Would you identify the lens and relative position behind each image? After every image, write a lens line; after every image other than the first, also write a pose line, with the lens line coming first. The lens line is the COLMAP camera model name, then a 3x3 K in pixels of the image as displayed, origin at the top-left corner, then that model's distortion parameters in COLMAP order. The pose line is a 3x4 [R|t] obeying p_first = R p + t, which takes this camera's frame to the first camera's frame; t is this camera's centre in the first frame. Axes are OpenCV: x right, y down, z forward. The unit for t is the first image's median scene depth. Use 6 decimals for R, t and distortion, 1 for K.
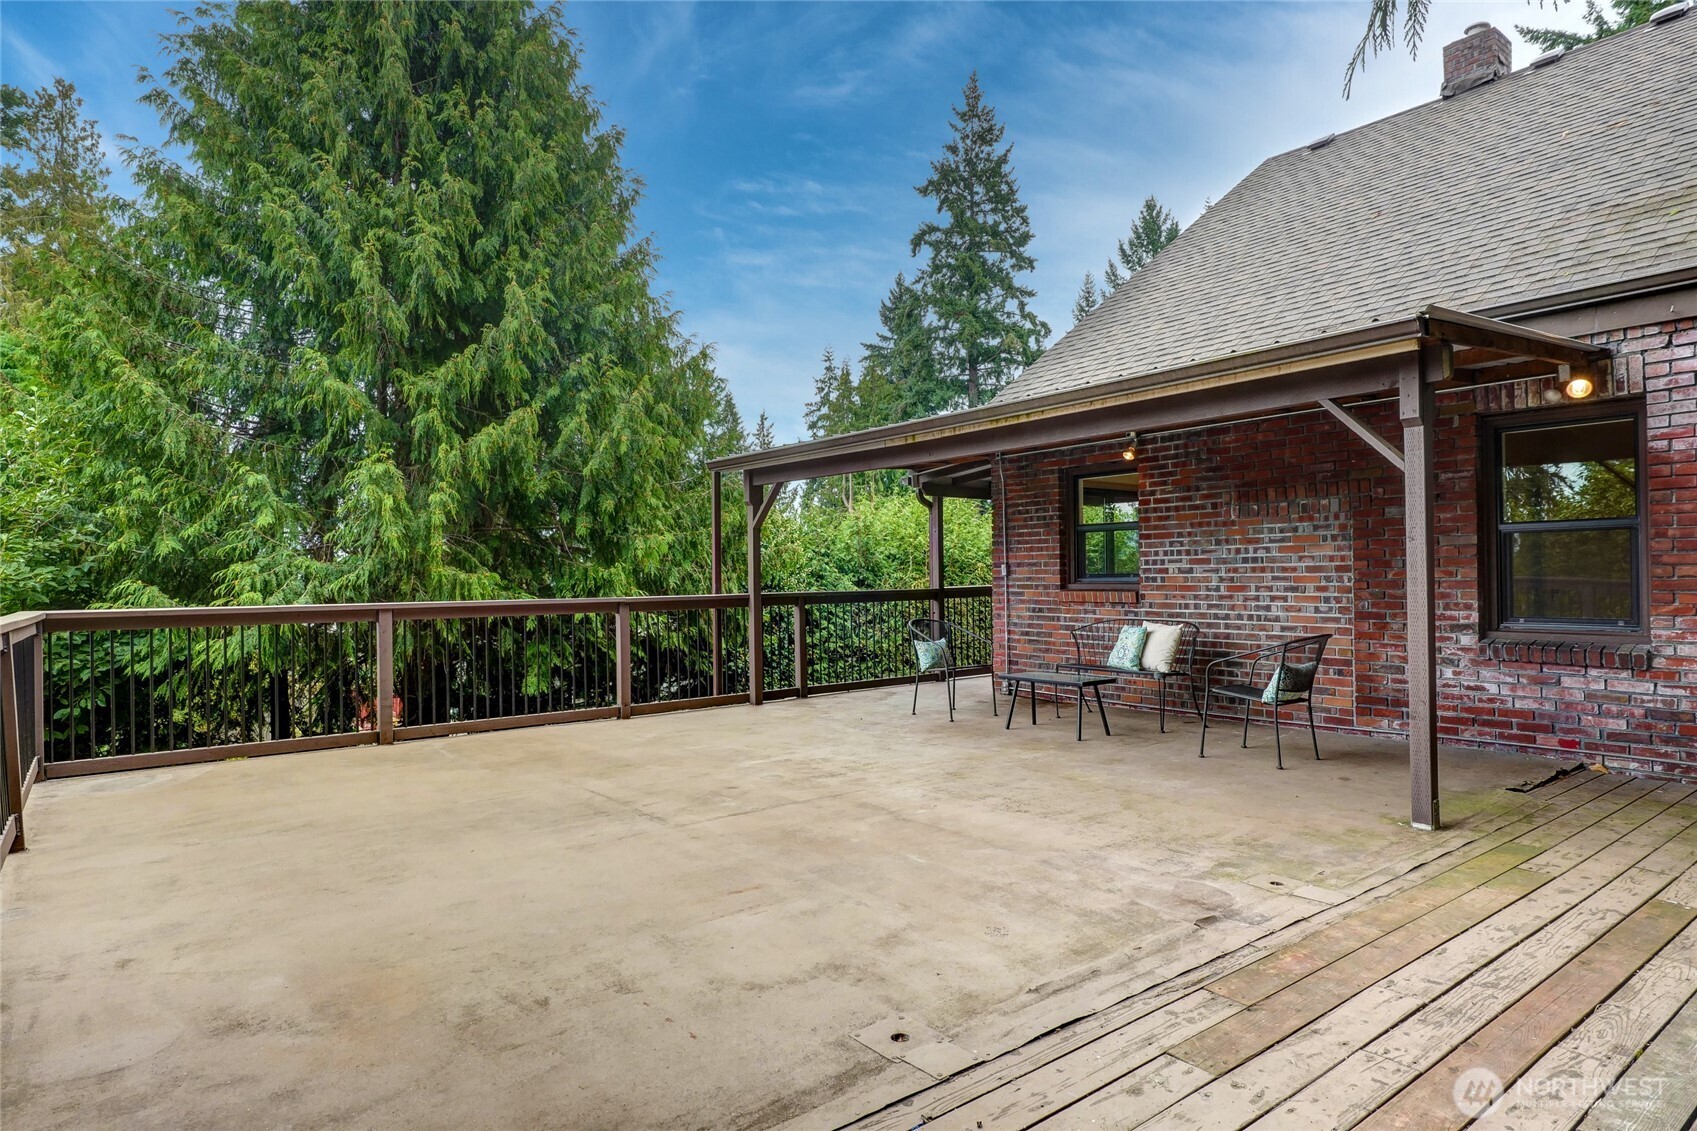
lens RADIAL K [[959.5, 0, 847.7], [0, 959.5, 568.0], [0, 0, 1]] dist [-0.001392, -0.000201]
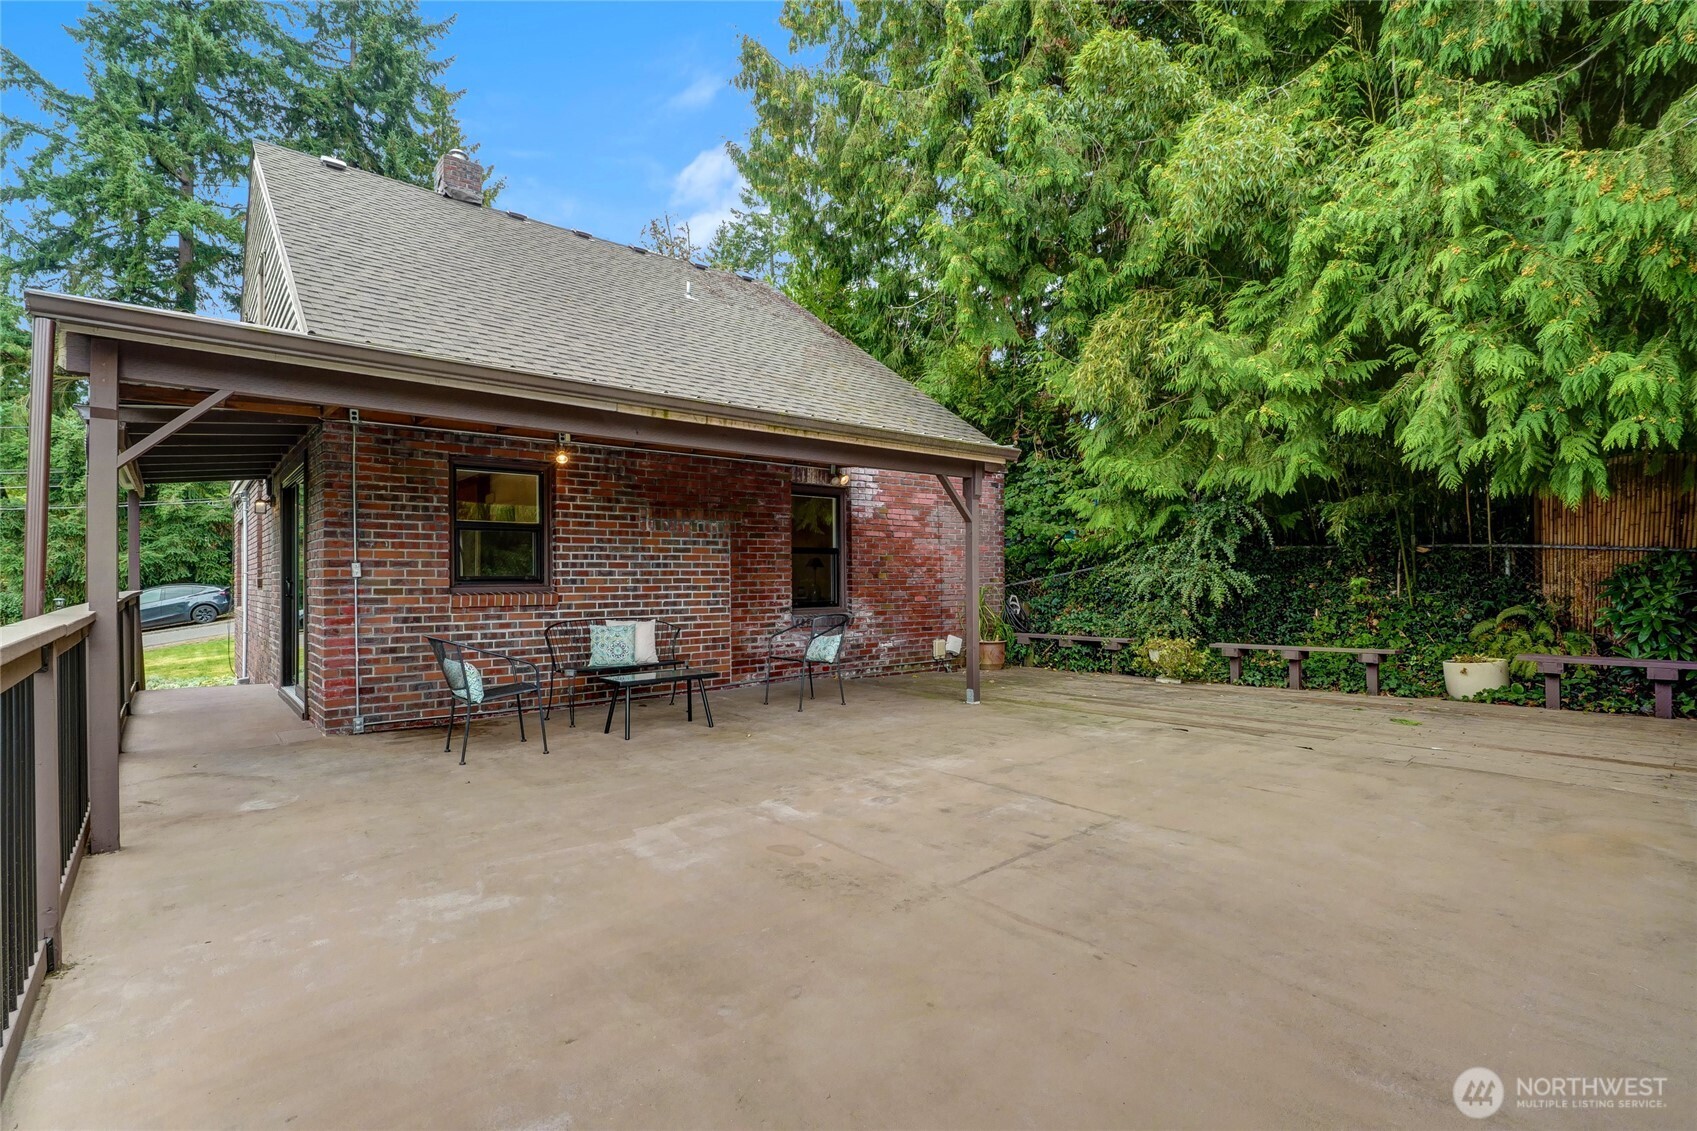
lens RADIAL K [[786.4, 0, 850.6], [0, 786.4, 569.9], [0, 0, 1]] dist [-0.011896, 0.001950]
pose [[-0.062059, 0.021105, 0.997849, -0.579291], [0.000920, 0.999777, -0.021089, 0.018407], [-0.998072, -0.000390, -0.062065, 0.787878]]
